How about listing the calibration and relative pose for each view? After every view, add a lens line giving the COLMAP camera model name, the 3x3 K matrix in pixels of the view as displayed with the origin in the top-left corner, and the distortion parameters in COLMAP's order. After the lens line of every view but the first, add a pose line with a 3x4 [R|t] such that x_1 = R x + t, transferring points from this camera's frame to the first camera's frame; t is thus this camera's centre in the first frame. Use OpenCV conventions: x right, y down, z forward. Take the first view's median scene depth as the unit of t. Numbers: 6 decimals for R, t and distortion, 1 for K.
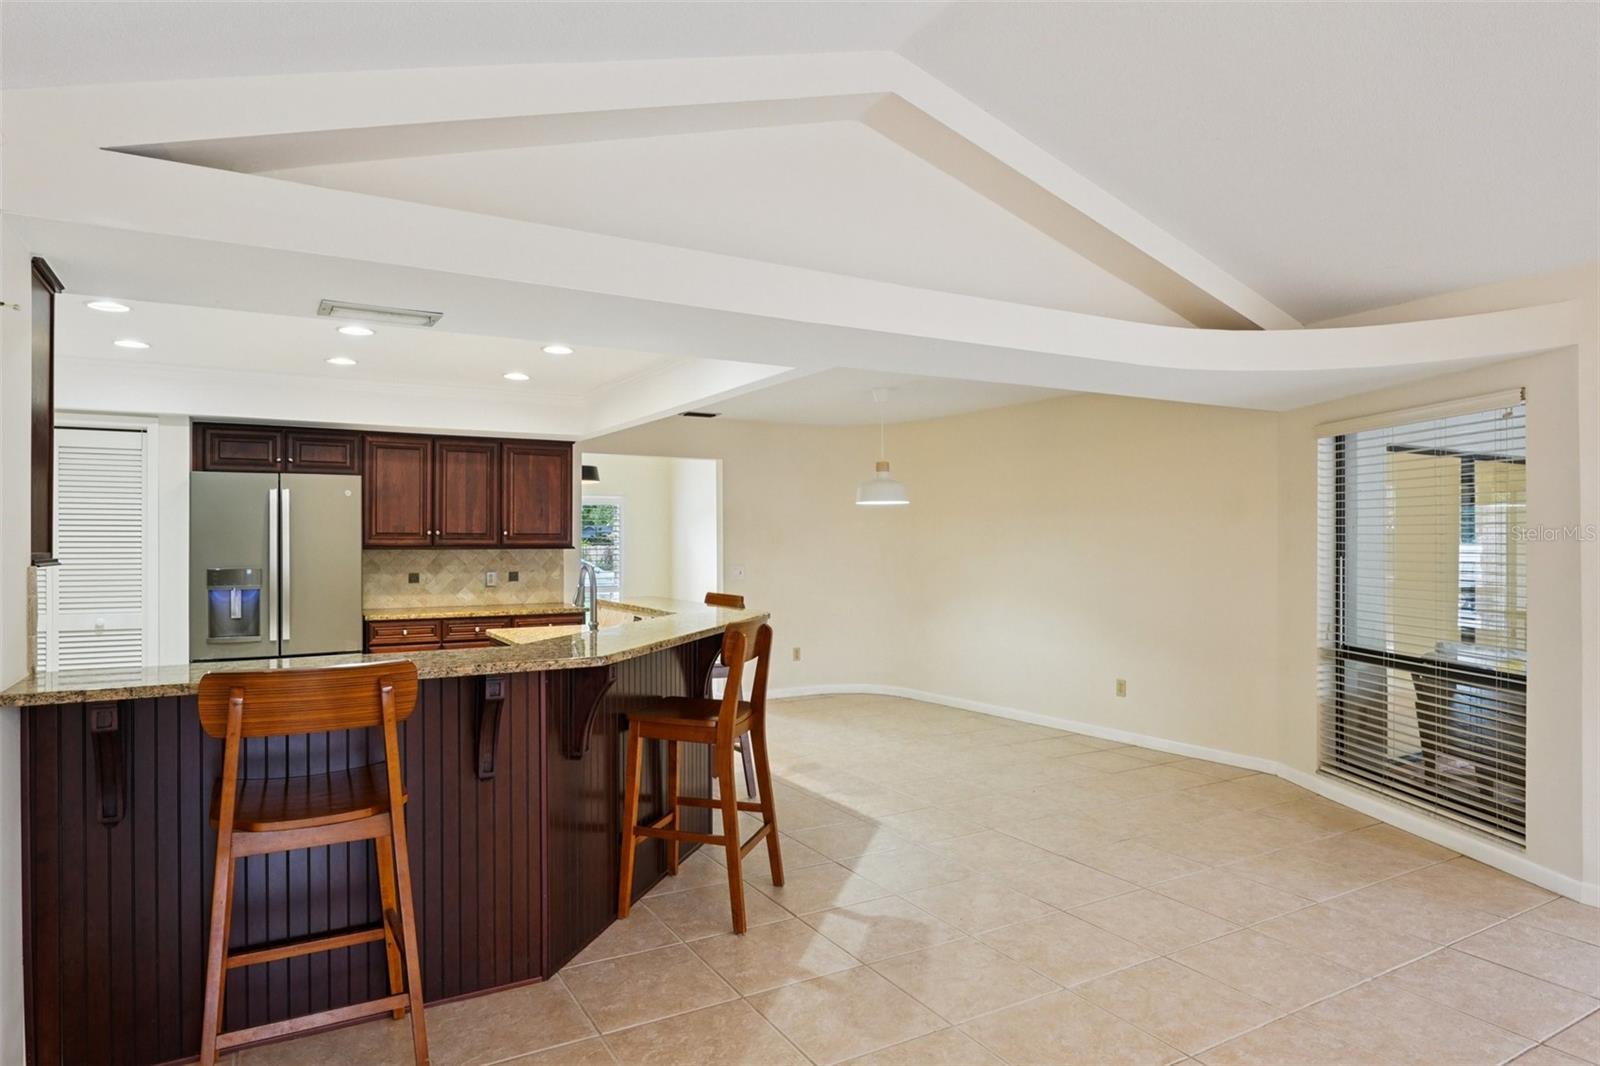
lens RADIAL K [[939.1, 0, 793.9], [0, 939.1, 544.2], [0, 0, 1]] dist [-0.018408, -0.000092]
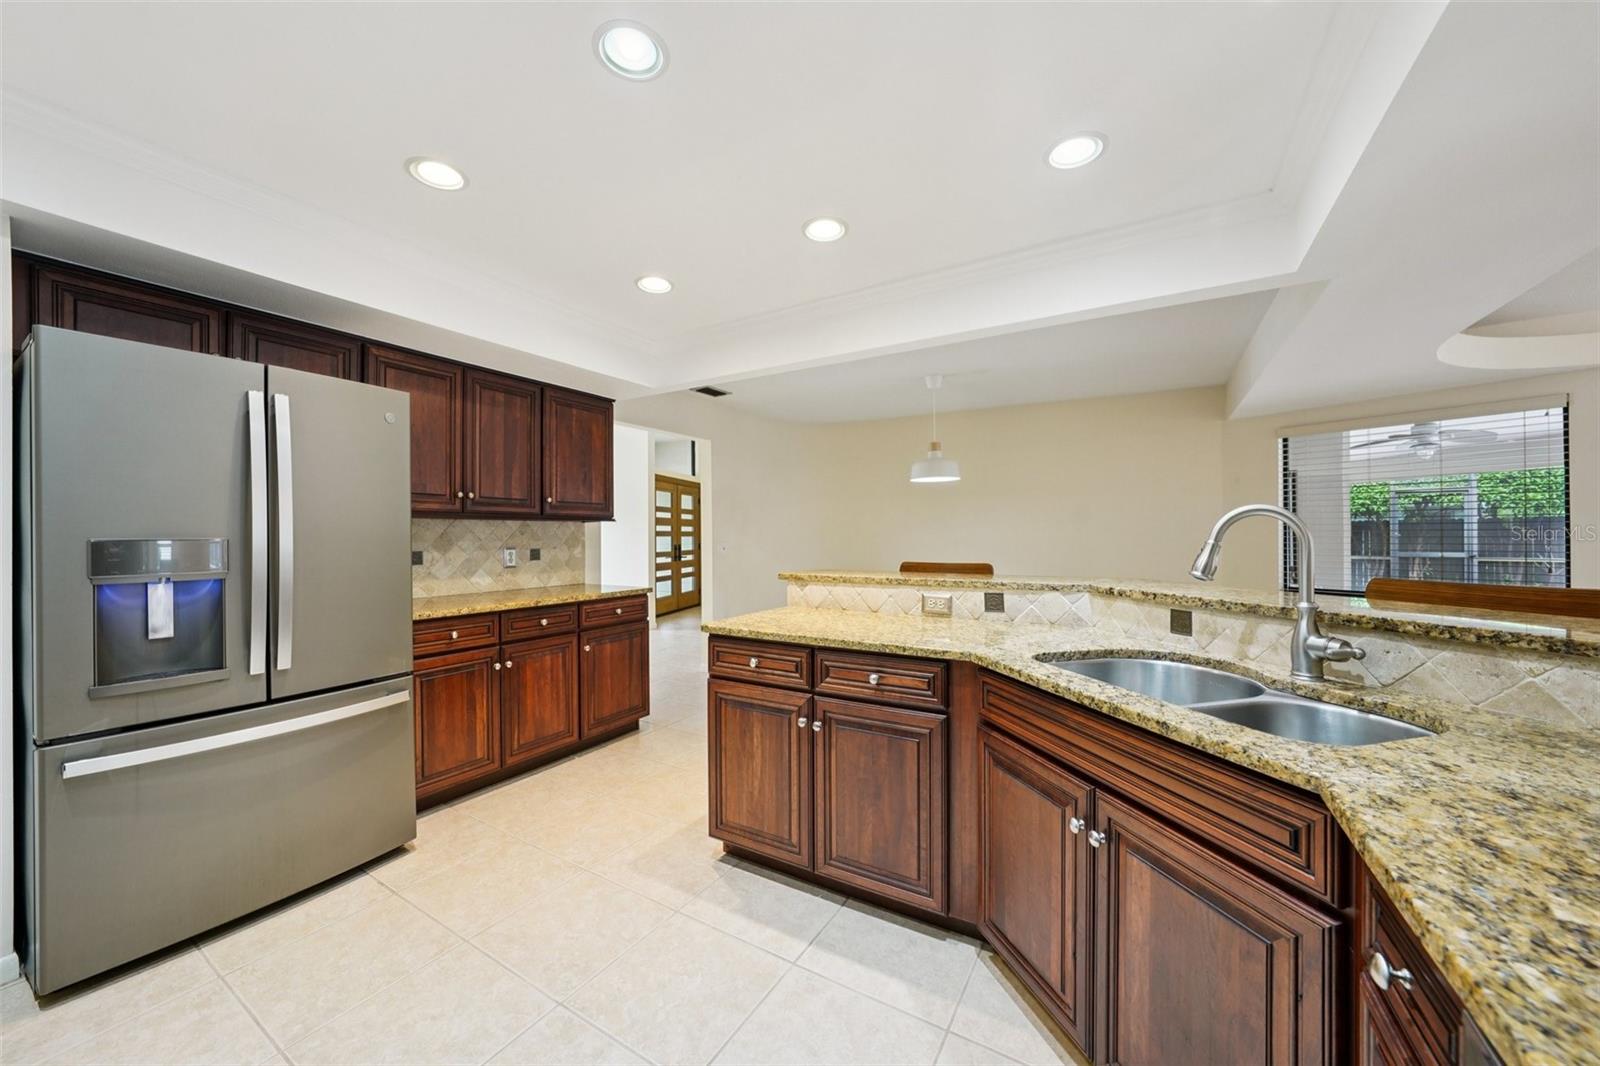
lens RADIAL K [[581.8, 0, 793.4], [0, 581.8, 537.2], [0, 0, 1]] dist [-0.015470, 0.001040]
pose [[0.878741, -0.005136, 0.477272, -0.397148], [0.006569, 0.999978, -0.001334, 0.024461], [-0.477254, 0.004307, 0.878755, 0.505524]]
